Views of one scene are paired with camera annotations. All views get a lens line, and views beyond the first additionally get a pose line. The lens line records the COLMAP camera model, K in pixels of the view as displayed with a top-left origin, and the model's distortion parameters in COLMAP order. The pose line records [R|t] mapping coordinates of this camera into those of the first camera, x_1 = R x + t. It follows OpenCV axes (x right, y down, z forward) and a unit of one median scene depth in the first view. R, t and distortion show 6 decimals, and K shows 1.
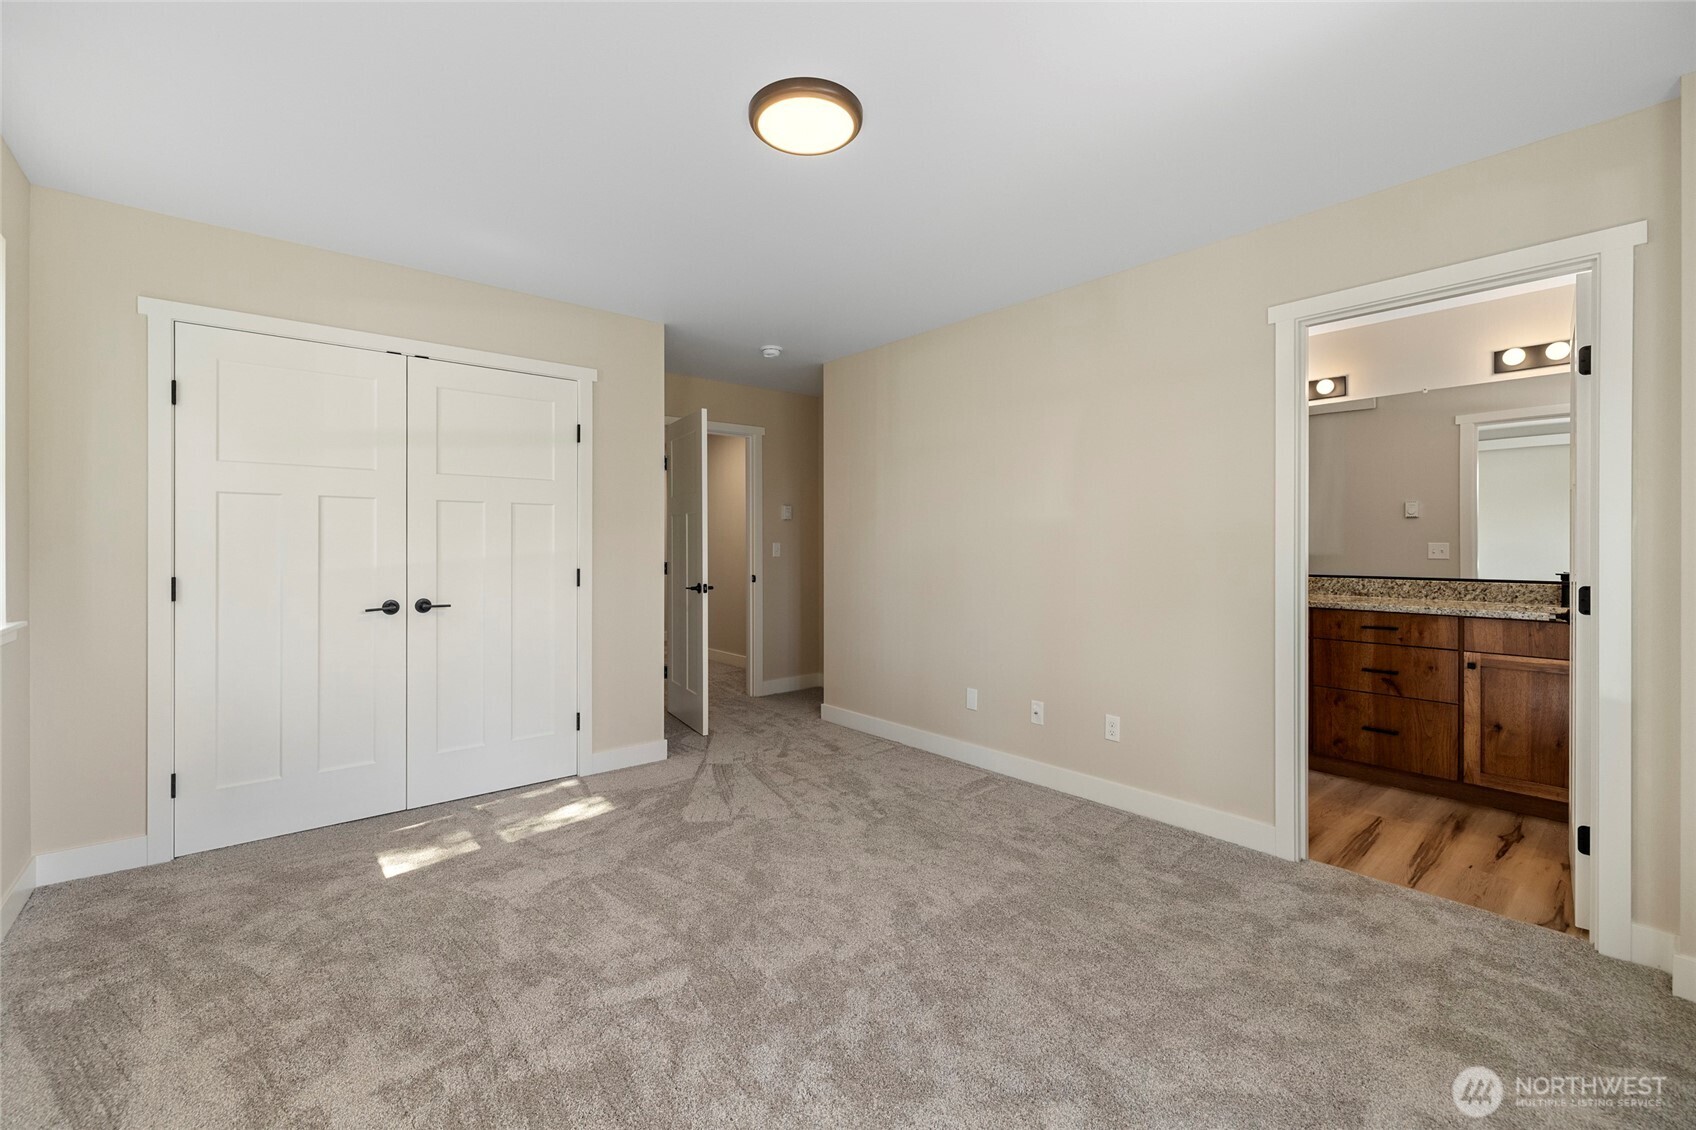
lens RADIAL K [[711.3, 0, 830.9], [0, 711.3, 548.3], [0, 0, 1]] dist [-0.000917, 0.000062]
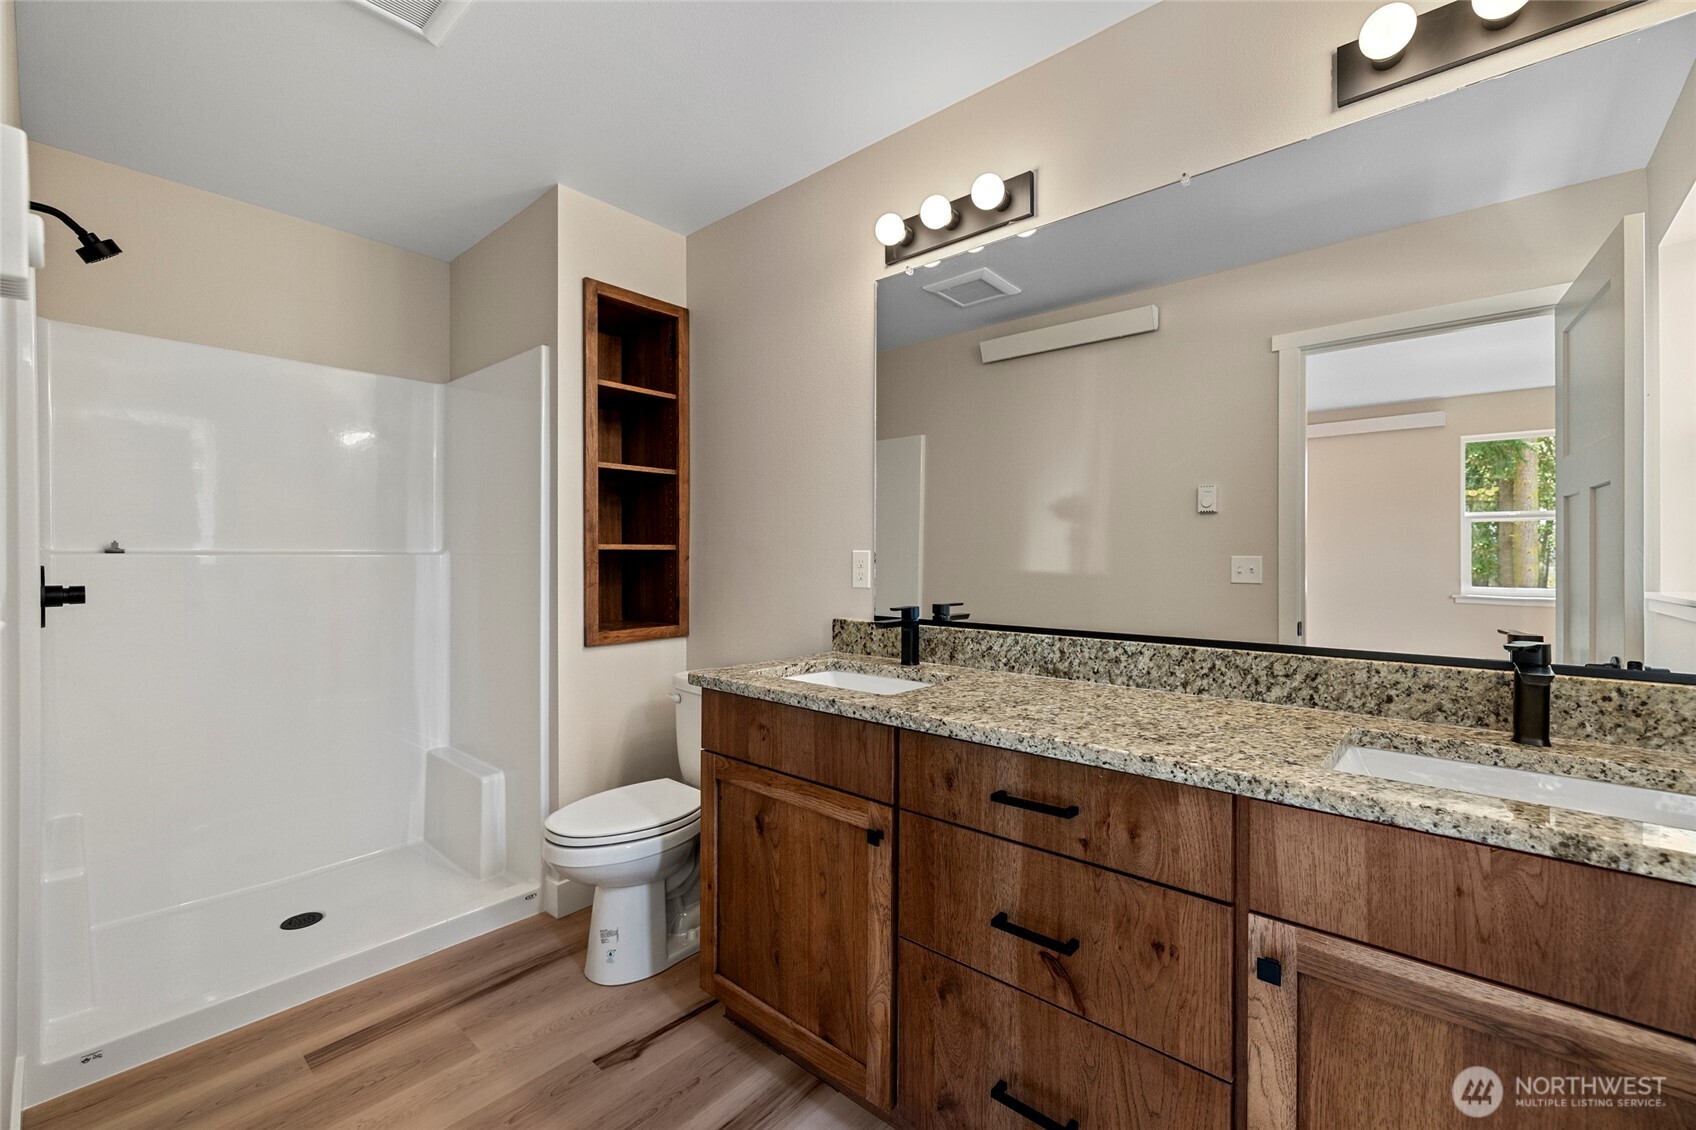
lens RADIAL K [[708.3, 0, 837.4], [0, 708.3, 560.3], [0, 0, 1]] dist [-0.003049, 0.000324]
pose [[0.989587, 0.003115, 0.143899, 0.633816], [-0.003090, 0.999995, -0.000395, -0.002554], [-0.143900, -0.000054, 0.989592, 0.684462]]
